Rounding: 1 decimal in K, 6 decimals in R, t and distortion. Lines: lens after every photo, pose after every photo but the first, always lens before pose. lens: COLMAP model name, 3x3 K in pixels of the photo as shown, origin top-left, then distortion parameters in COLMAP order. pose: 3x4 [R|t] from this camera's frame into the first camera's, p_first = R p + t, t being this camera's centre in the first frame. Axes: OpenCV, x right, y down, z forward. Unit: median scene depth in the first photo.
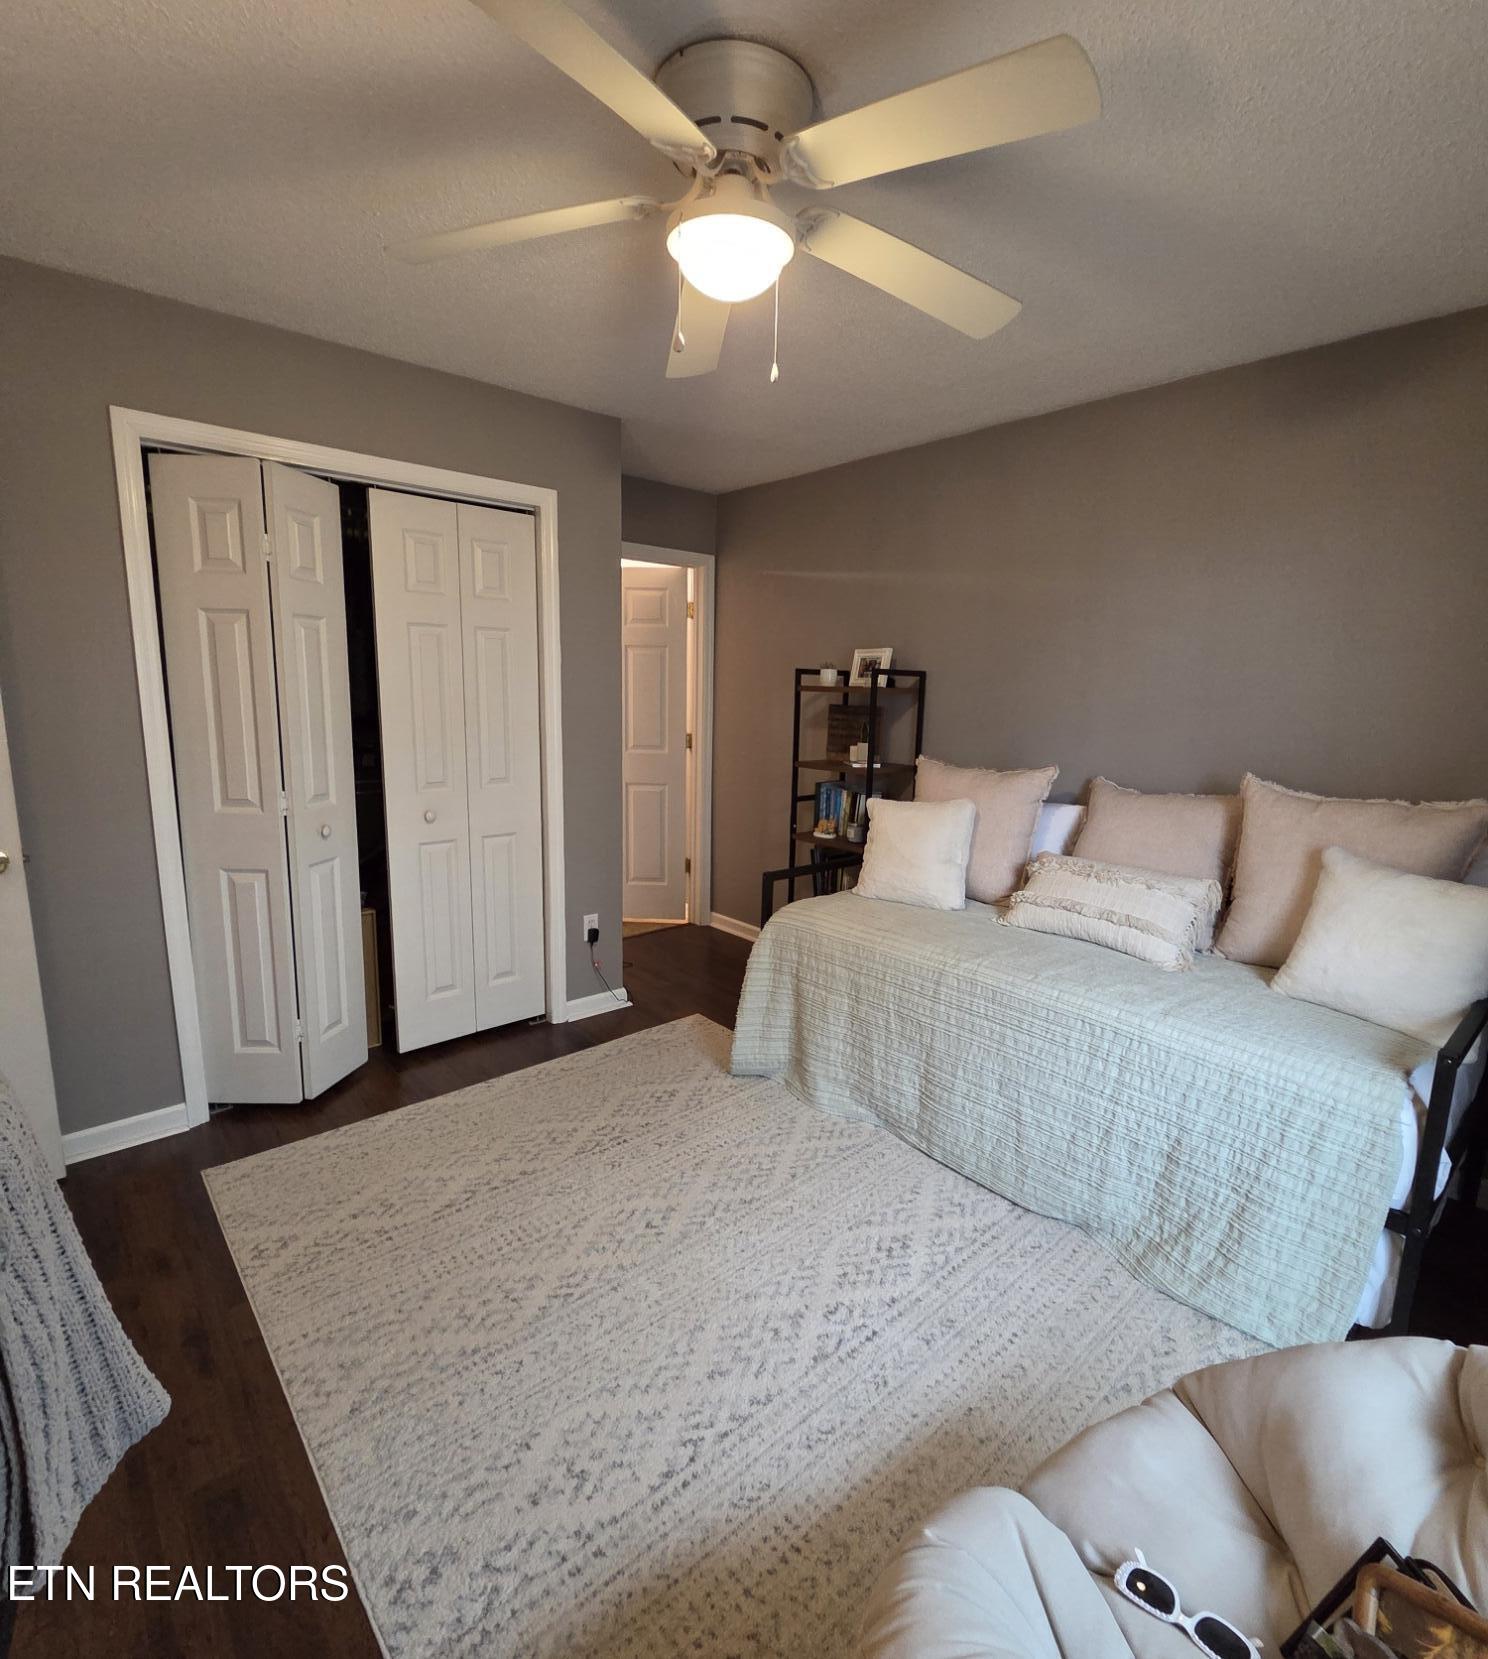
lens RADIAL K [[819.7, 0, 744.0], [0, 819.7, 829.5], [0, 0, 1]] dist [-0.000119, -0.000818]
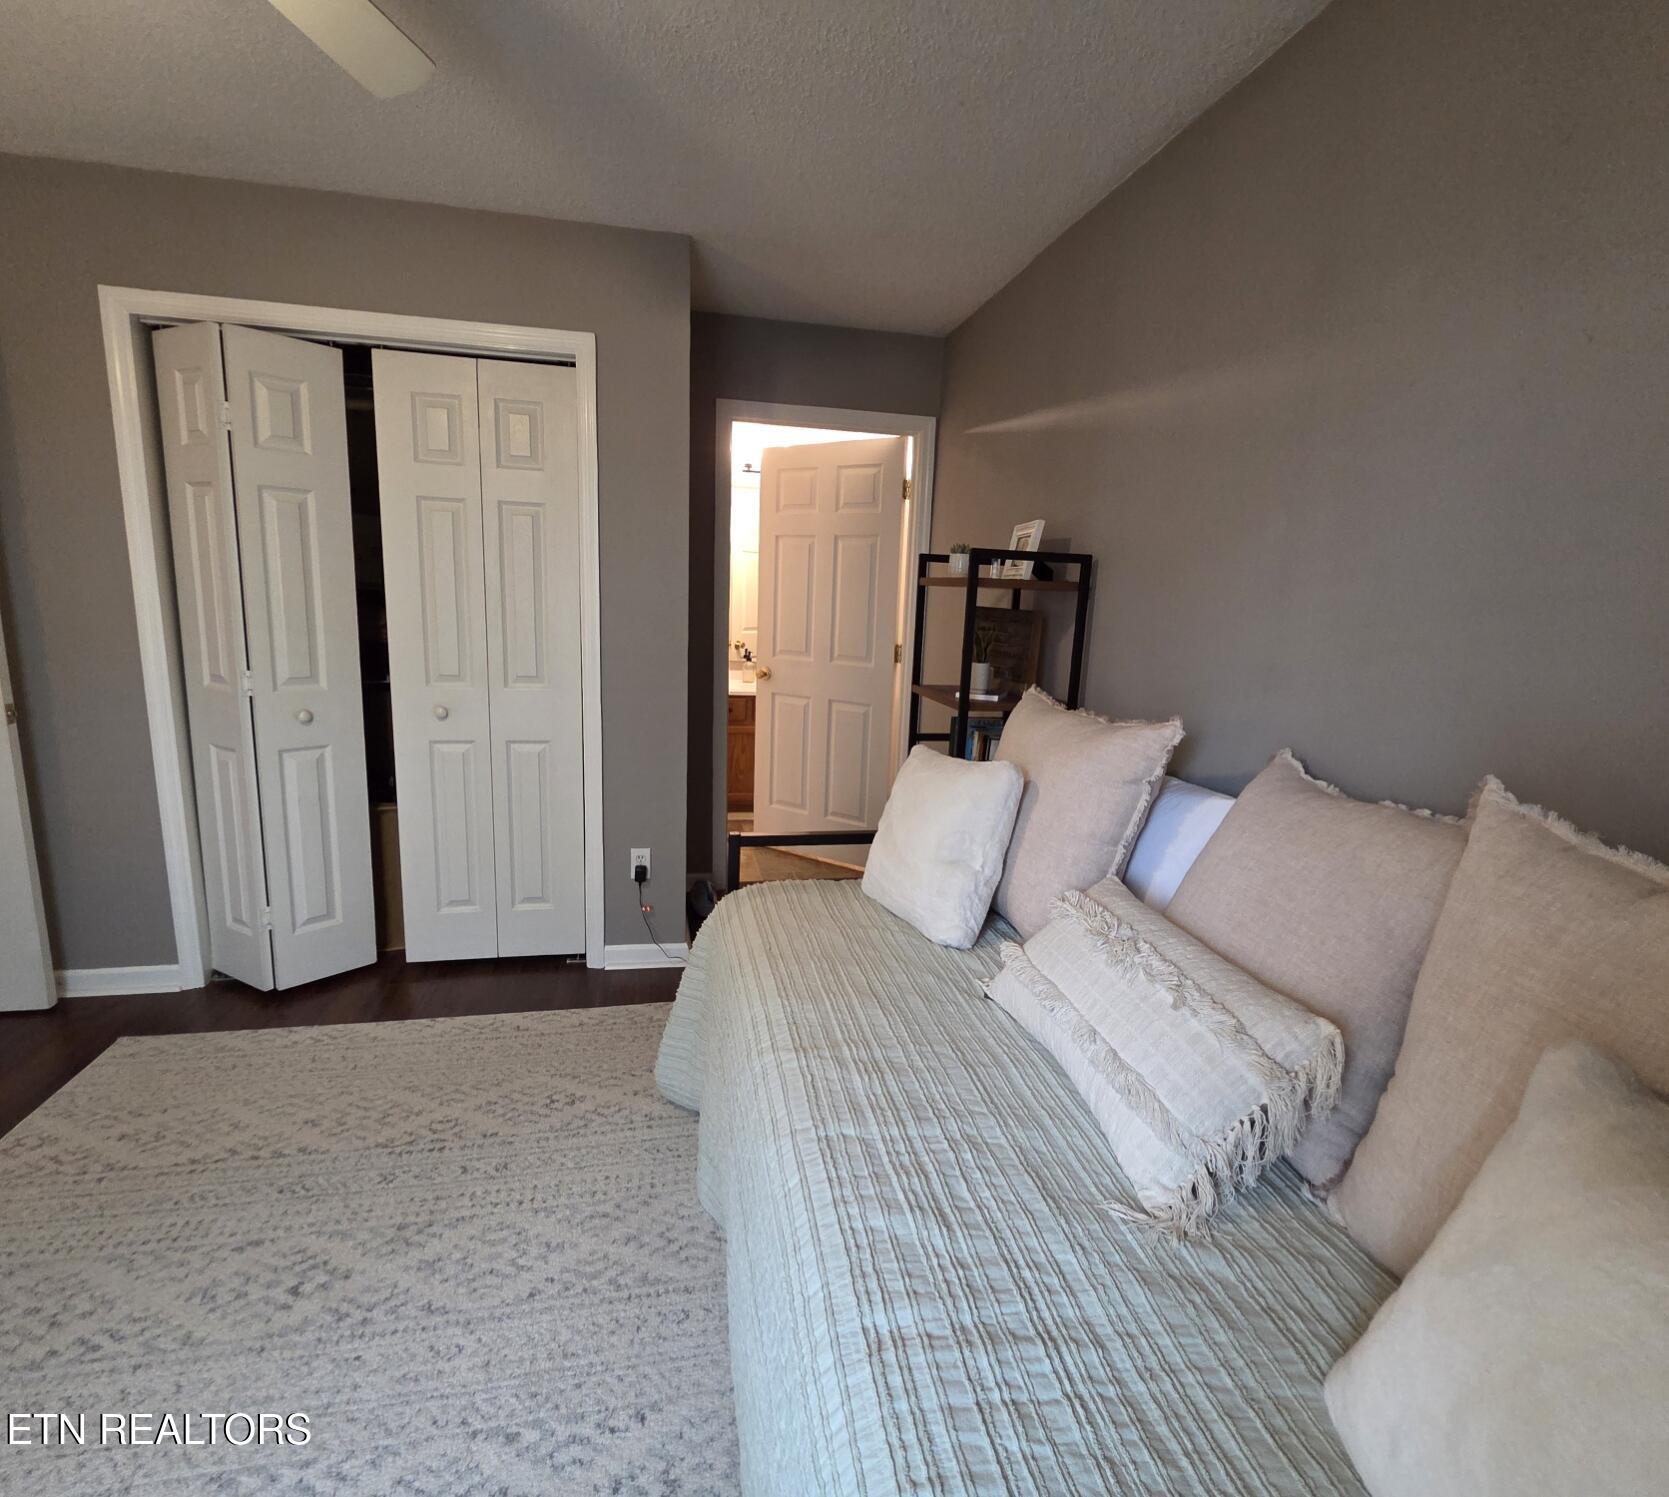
lens RADIAL K [[819.0, 0, 836.9], [0, 819.0, 745.3], [0, 0, 1]] dist [0.002947, -0.004645]
pose [[0.865681, 0.106329, -0.489173, 0.453823], [-0.108279, 0.993821, 0.024403, -0.050767], [0.488746, 0.031842, 0.871845, 0.436216]]
